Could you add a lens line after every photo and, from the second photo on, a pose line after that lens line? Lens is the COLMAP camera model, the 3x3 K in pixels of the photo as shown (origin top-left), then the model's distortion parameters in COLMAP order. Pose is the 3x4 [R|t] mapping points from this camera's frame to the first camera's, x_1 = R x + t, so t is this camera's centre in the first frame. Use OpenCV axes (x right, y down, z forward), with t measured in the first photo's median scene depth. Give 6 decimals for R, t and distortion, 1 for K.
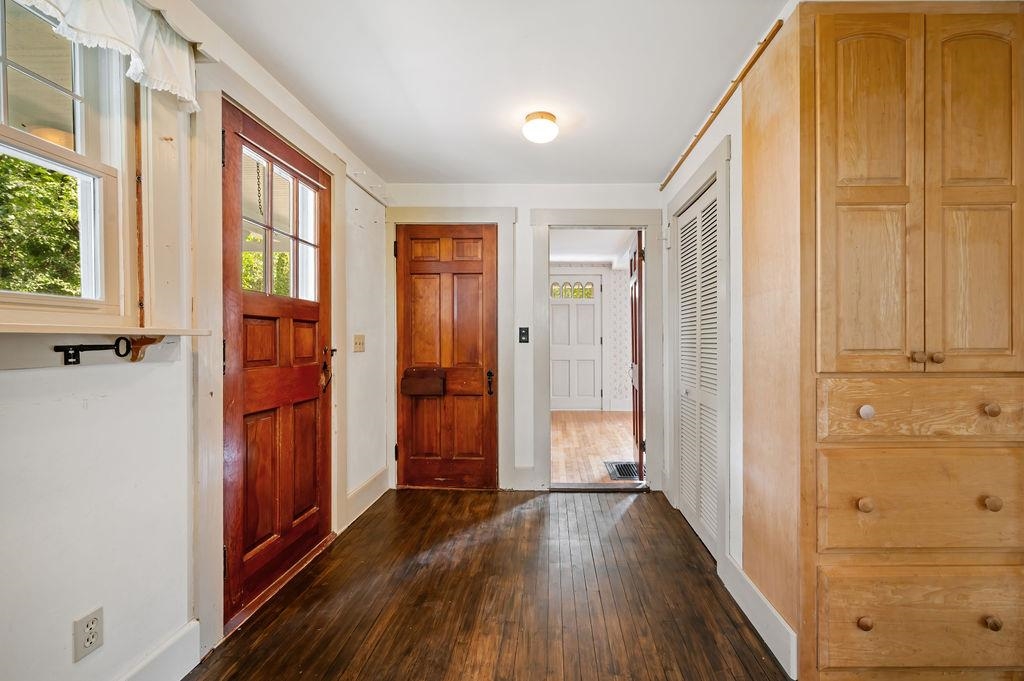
lens RADIAL K [[414.6, 0, 555.9], [0, 414.6, 341.4], [0, 0, 1]] dist [-0.001266, 0.000266]
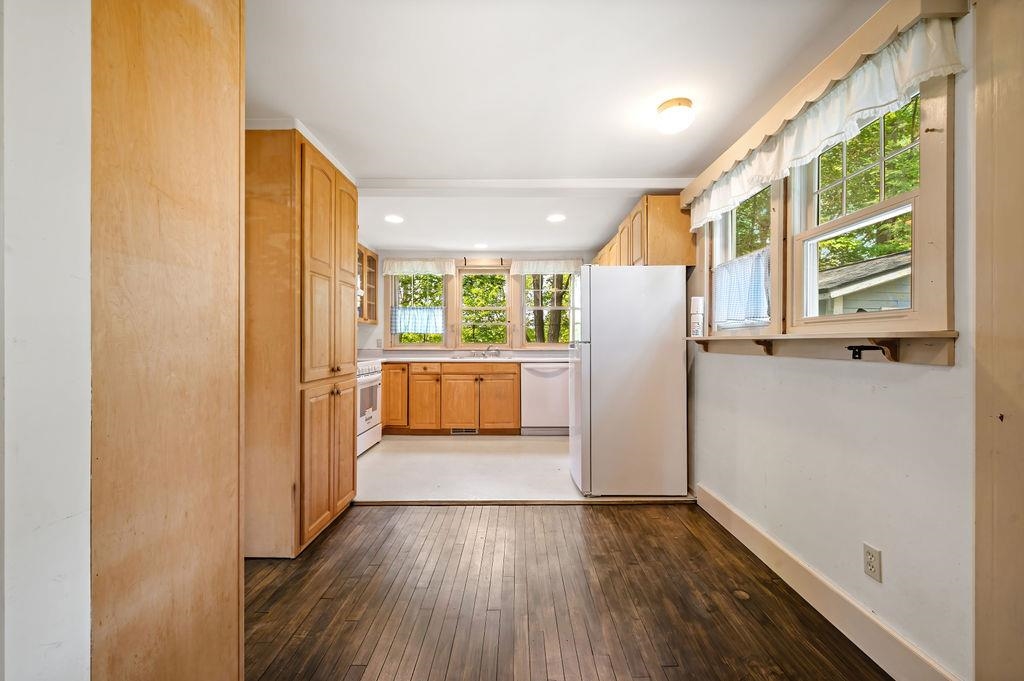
lens RADIAL K [[414.6, 0, 507.6], [0, 414.6, 343.6], [0, 0, 1]] dist [-0.001266, 0.000266]
pose [[-0.999989, 0.002322, 0.004060, 0.020539], [0.002348, 0.999977, 0.006418, -0.005327], [-0.004045, 0.006428, -0.999971, 1.242036]]
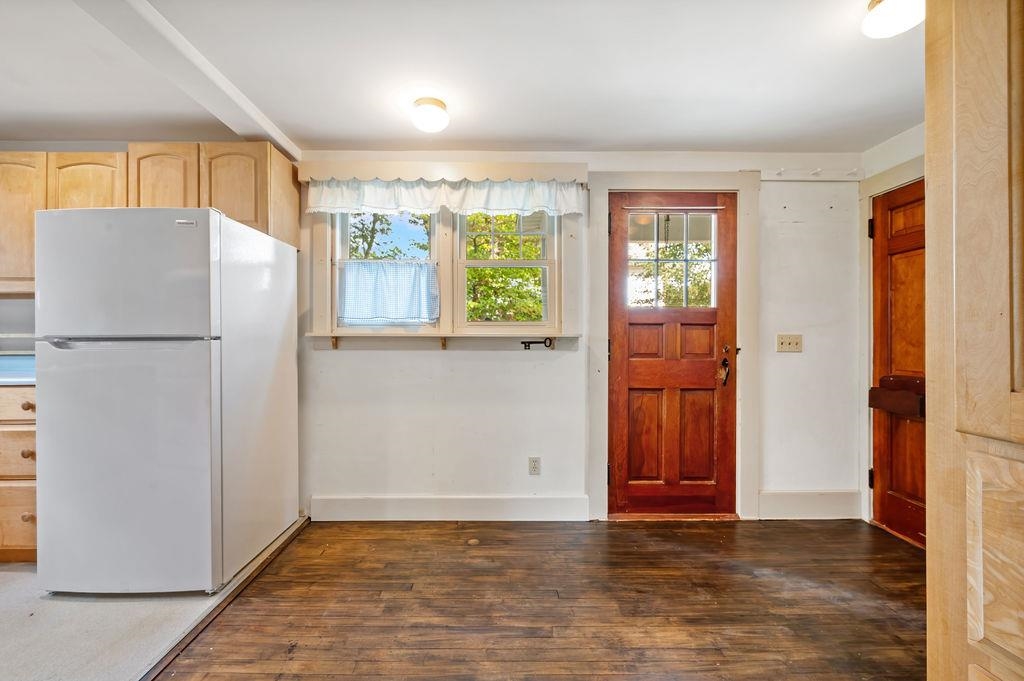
lens RADIAL K [[414.6, 0, 507.6], [0, 414.6, 338.2], [0, 0, 1]] dist [-0.001266, 0.000266]
pose [[0.035540, -0.002190, -0.999366, 0.632334], [-0.005428, 0.999982, -0.002384, -0.001557], [0.999354, 0.005509, 0.035528, 0.406147]]
